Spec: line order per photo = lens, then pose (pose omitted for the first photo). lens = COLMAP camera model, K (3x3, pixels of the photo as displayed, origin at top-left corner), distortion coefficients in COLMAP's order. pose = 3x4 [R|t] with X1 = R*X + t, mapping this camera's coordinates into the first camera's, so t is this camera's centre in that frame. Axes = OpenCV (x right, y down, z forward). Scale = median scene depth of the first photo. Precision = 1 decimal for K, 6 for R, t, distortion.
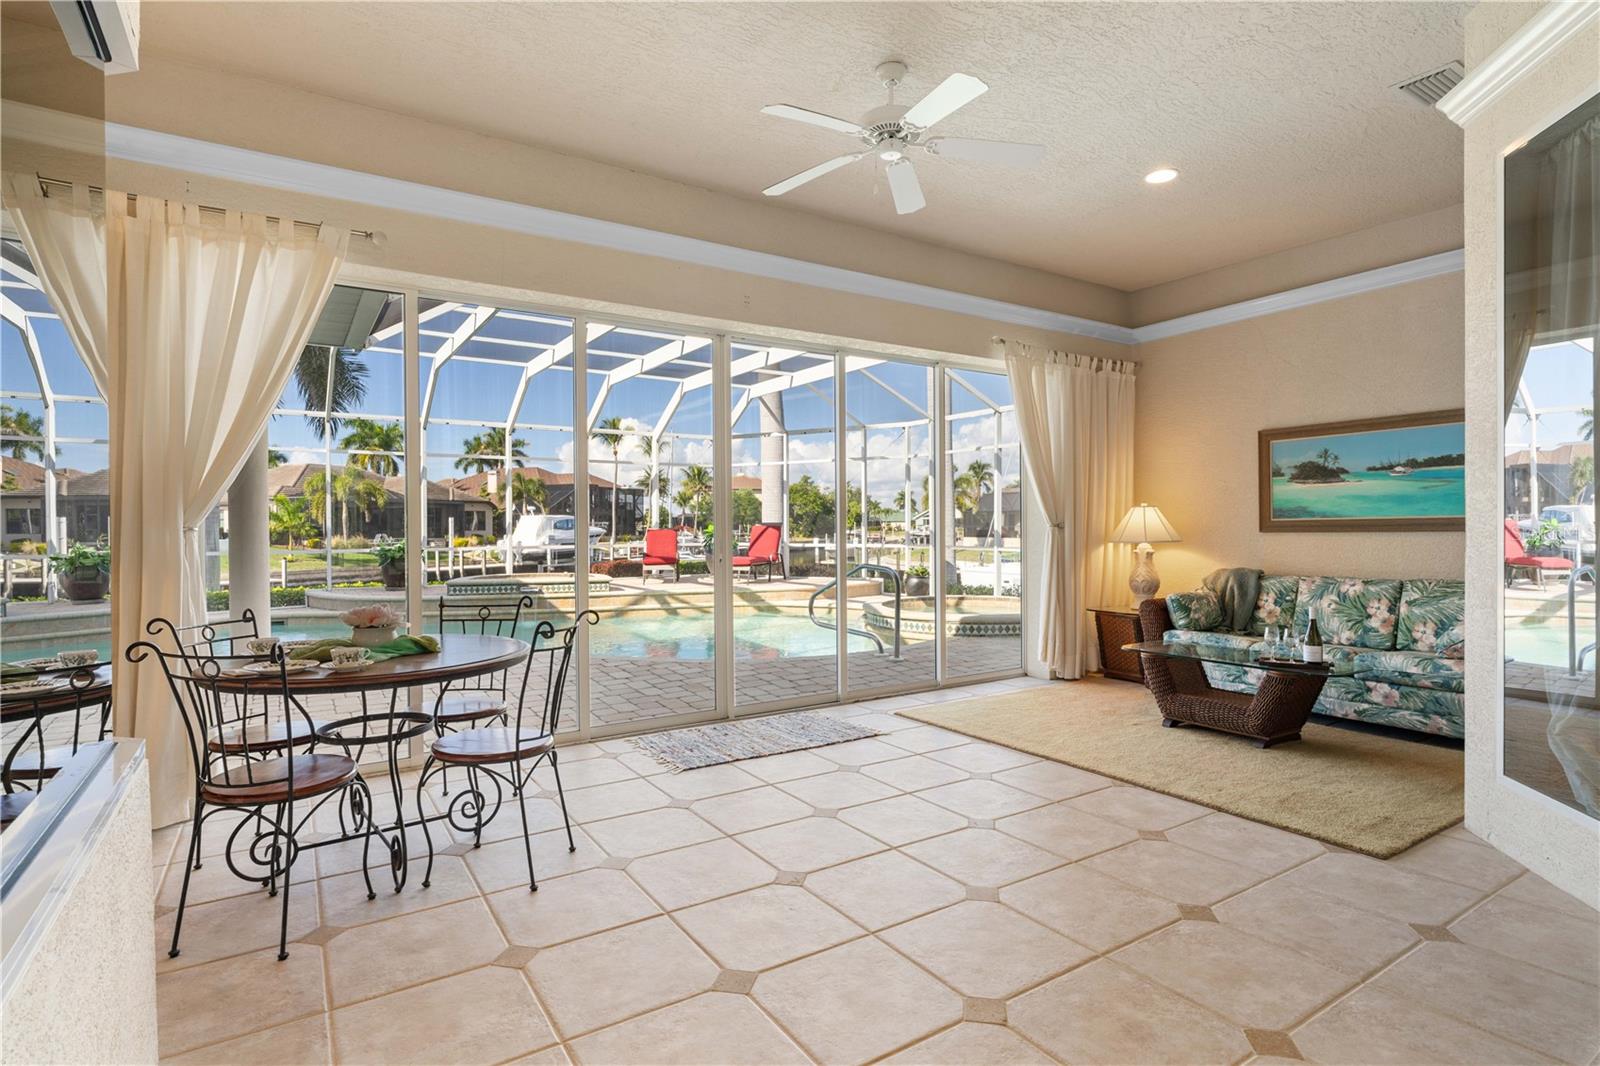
lens RADIAL K [[812.6, 0, 803.7], [0, 812.6, 525.5], [0, 0, 1]] dist [-0.005818, 0.000120]
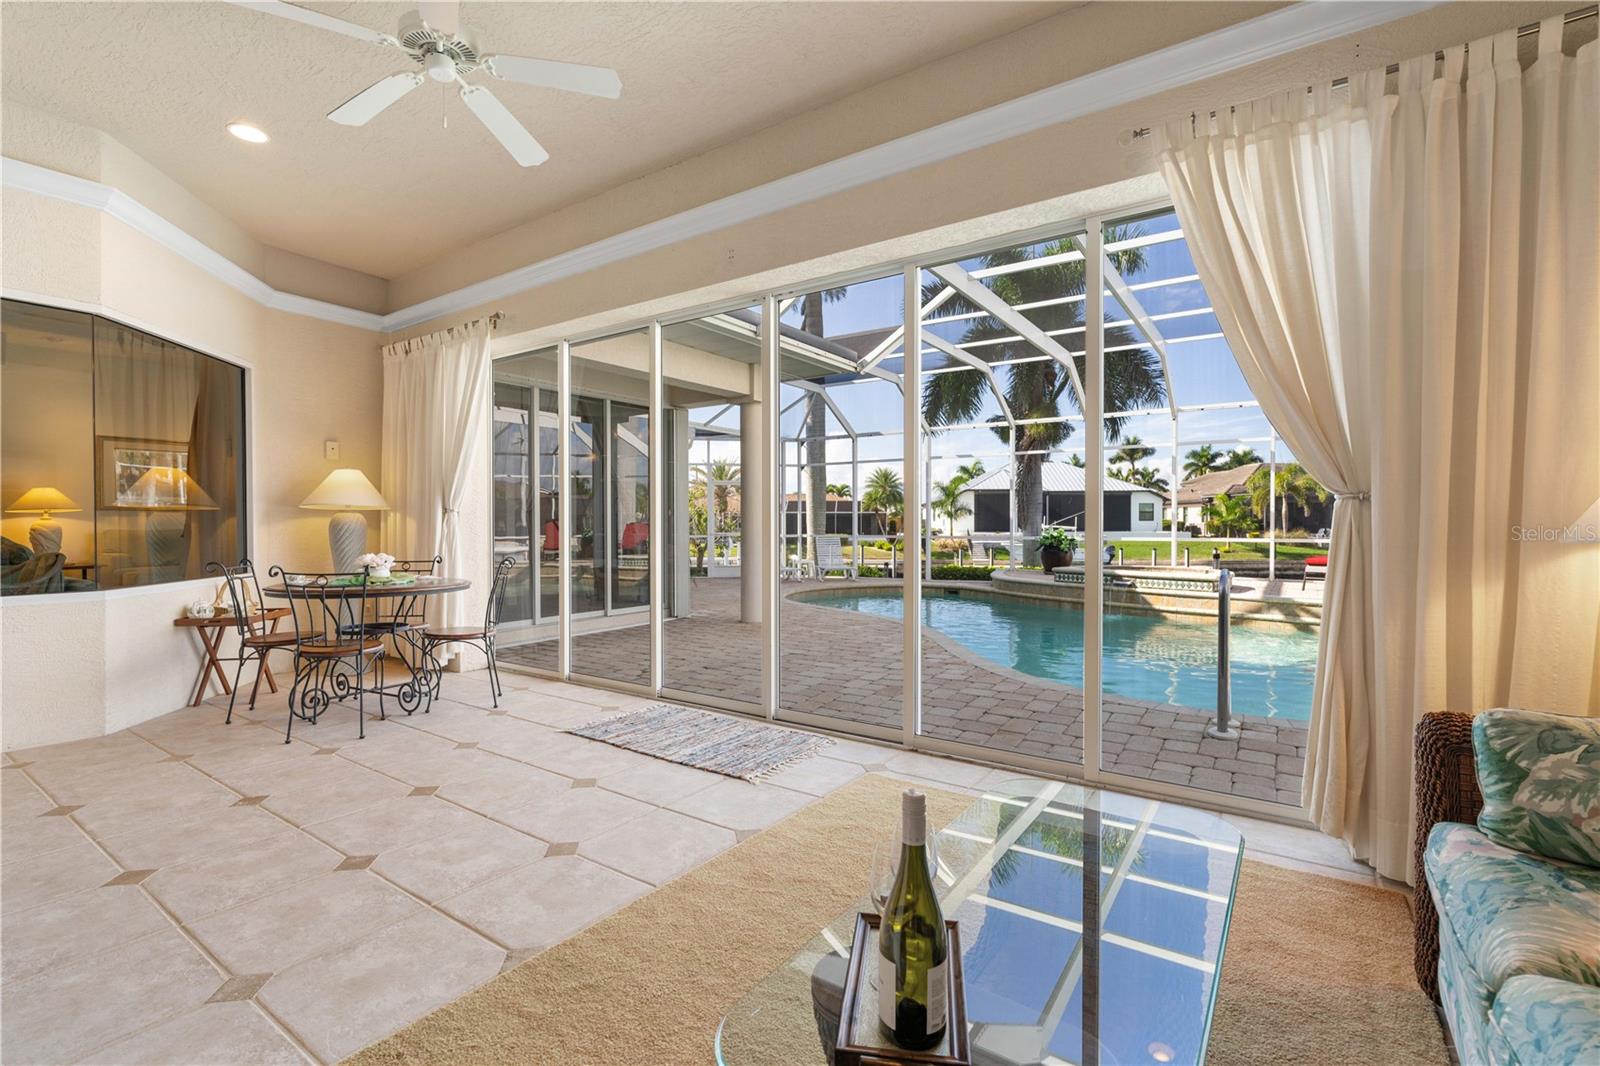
lens RADIAL K [[723.7, 0, 793.8], [0, 723.7, 526.3], [0, 0, 1]] dist [-0.010345, 0.004011]
pose [[0.373865, 0.007951, -0.927449, 0.057527], [-0.001465, 0.999967, 0.007982, 0.001401], [0.927482, -0.001626, 0.373864, 0.062456]]
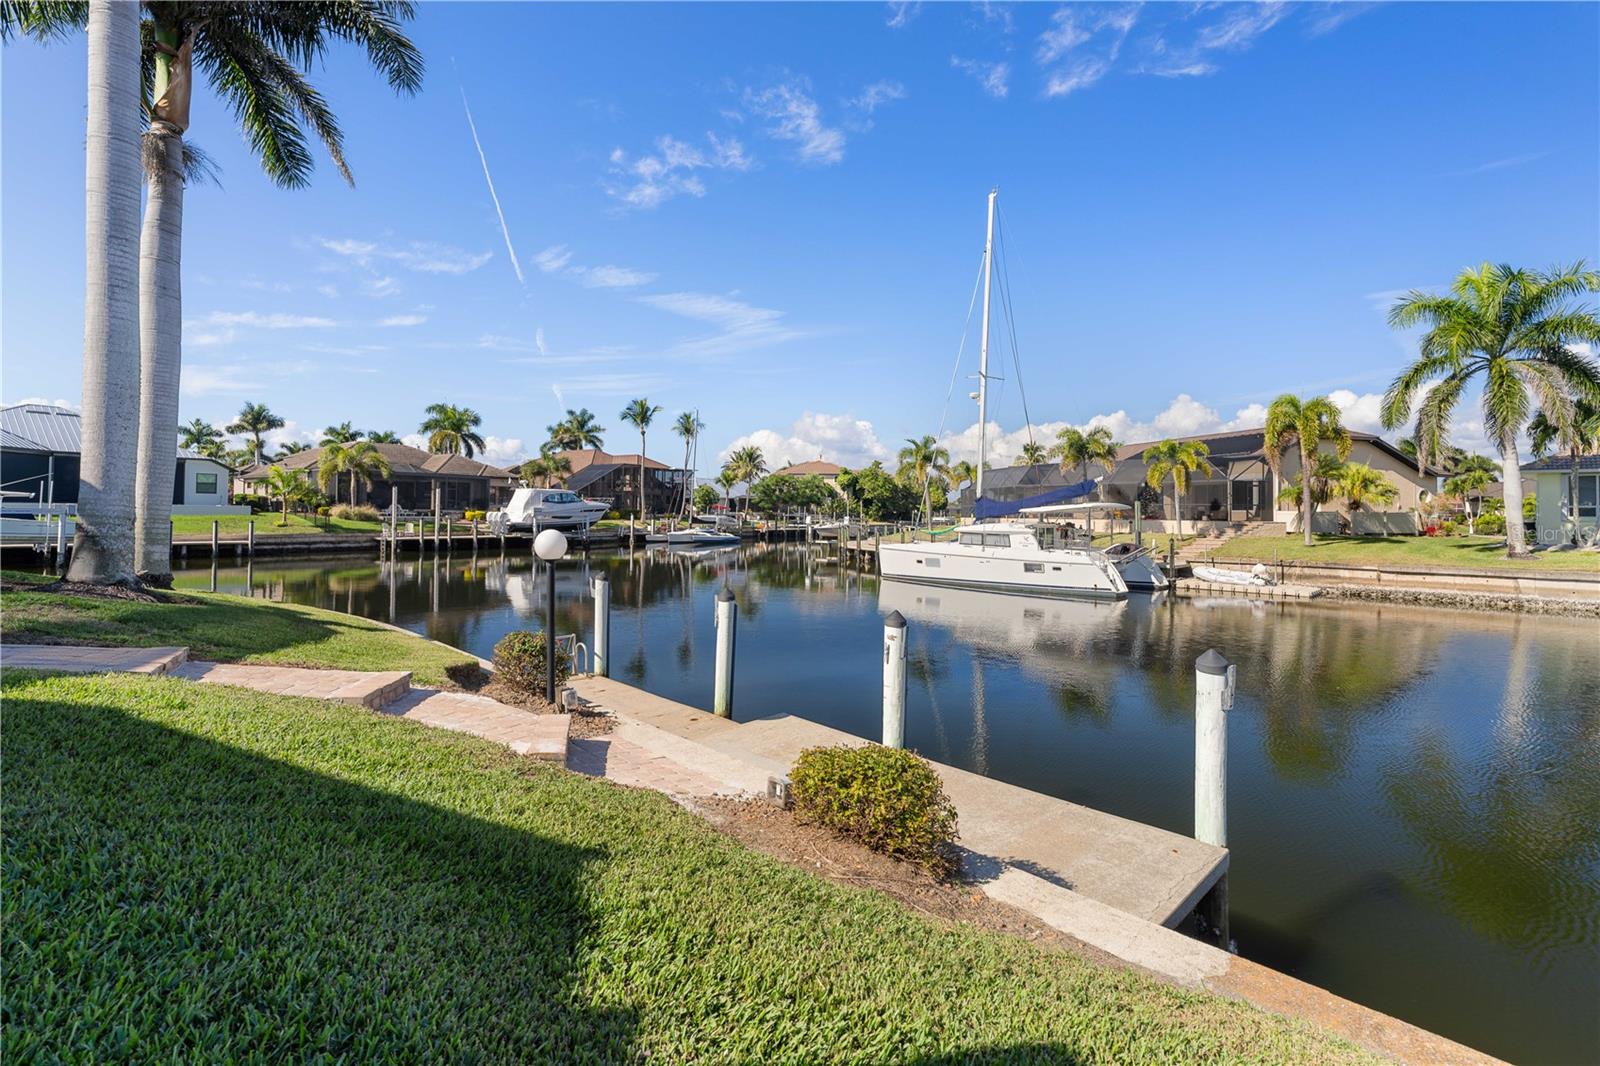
lens RADIAL K [[723.7, 0, 814.3], [0, 723.7, 513.0], [0, 0, 1]] dist [-0.010345, 0.004011]
pose [[0.981038, 0.015233, -0.193214, 0.209943], [-0.016090, 0.999866, -0.002871, 0.015686], [0.193144, 0.005925, 0.981152, 0.173663]]
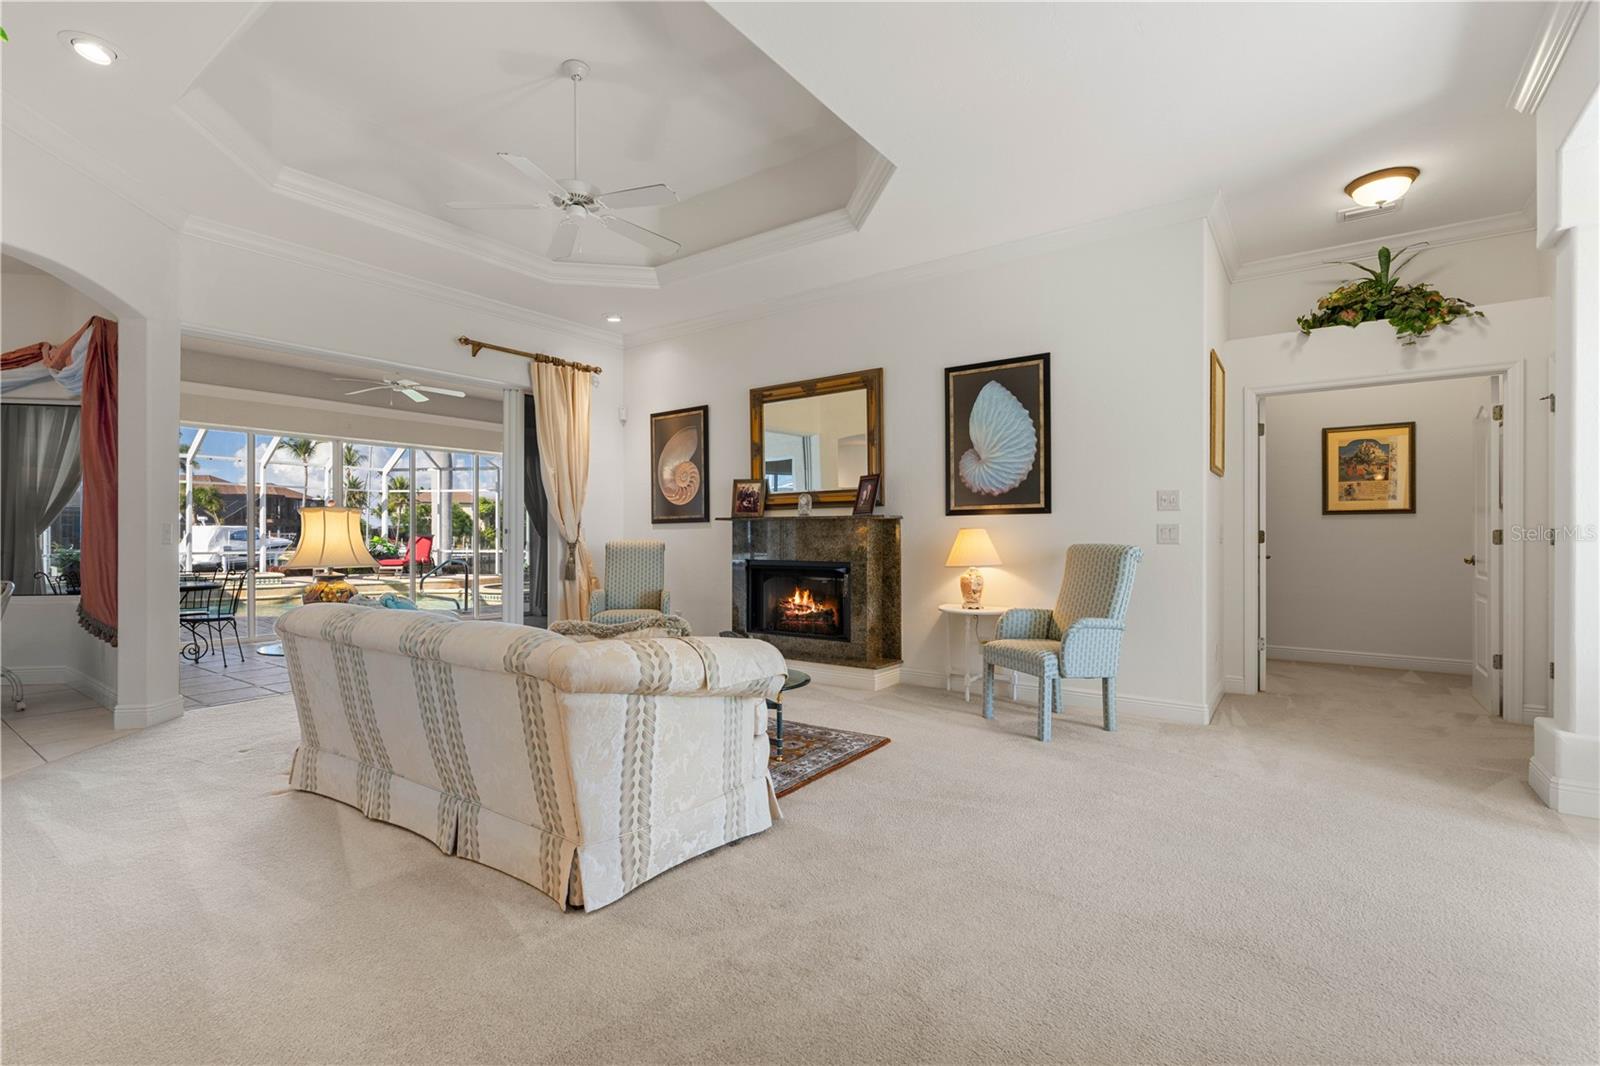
lens RADIAL K [[723.7, 0, 814.1], [0, 723.7, 536.9], [0, 0, 1]] dist [-0.010345, 0.004011]
pose [[0.927378, 0.005985, 0.374079, 0.025566], [-0.005228, 0.999982, -0.003039, -0.000027], [-0.374090, 0.000863, 0.927392, -0.085435]]
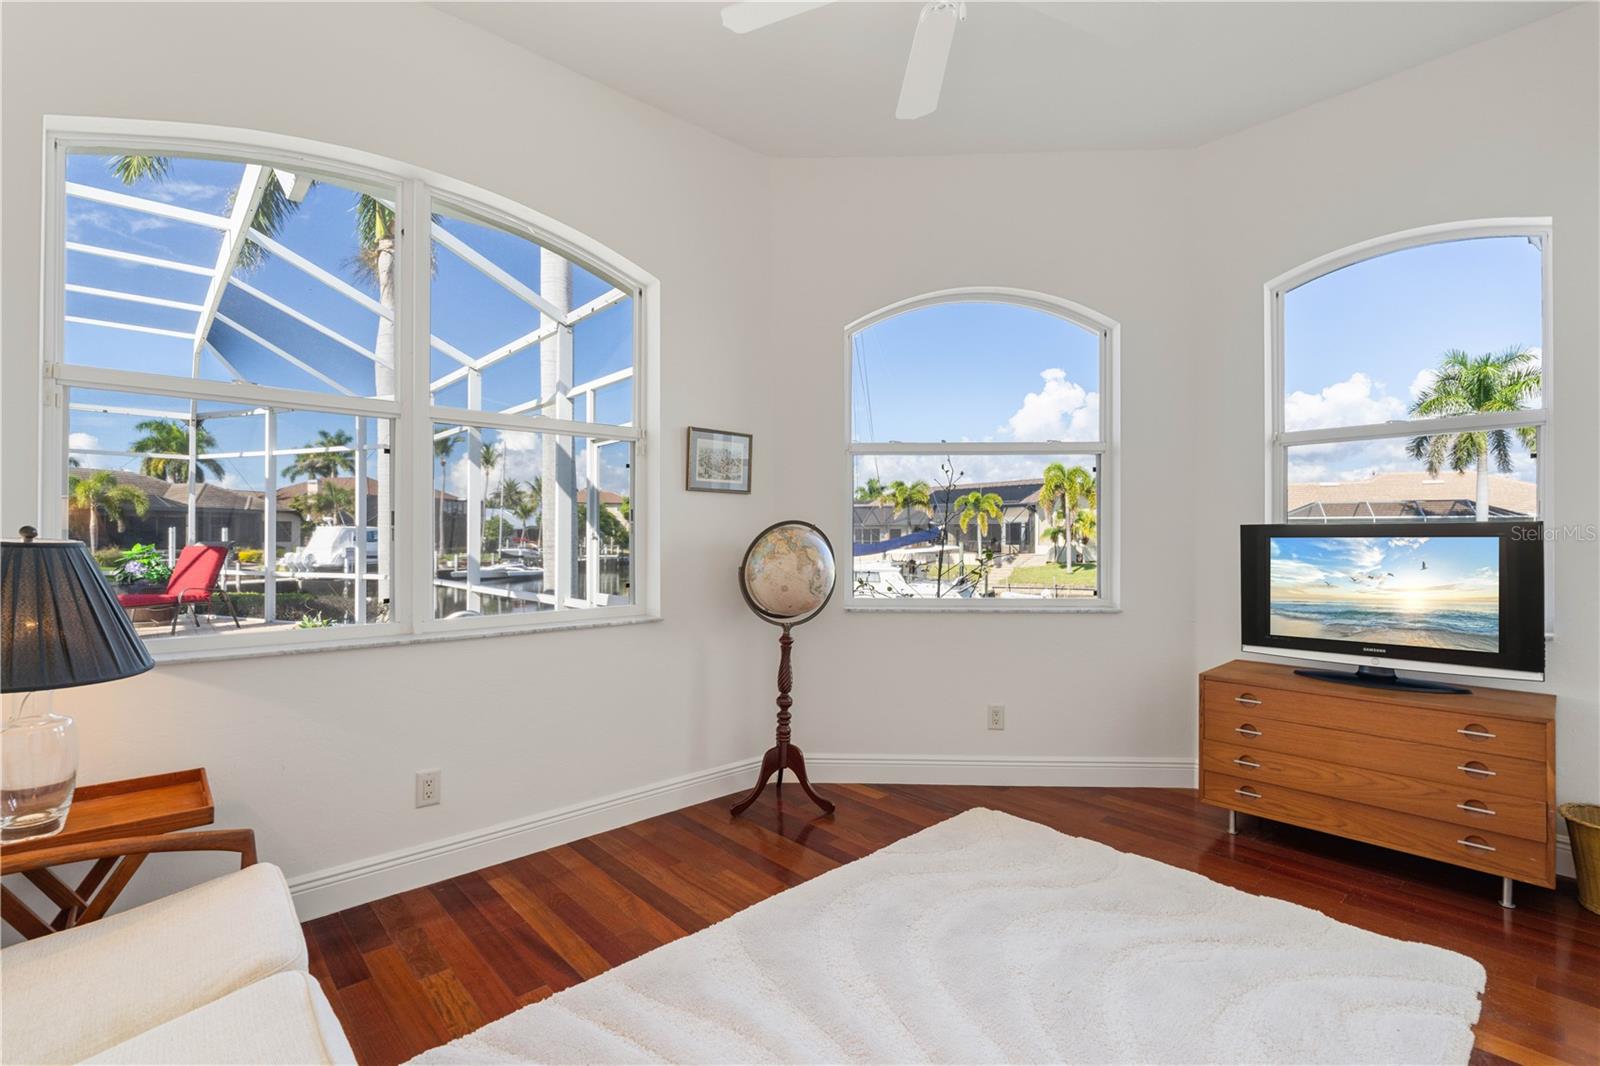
lens RADIAL K [[723.7, 0, 804.2], [0, 723.7, 533.6], [0, 0, 1]] dist [-0.010345, 0.004011]
pose [[0.987381, 0.007061, 0.158205, 0.082462], [-0.006144, 0.999961, -0.006282, -0.002116], [-0.158243, 0.005231, 0.987386, 0.085182]]
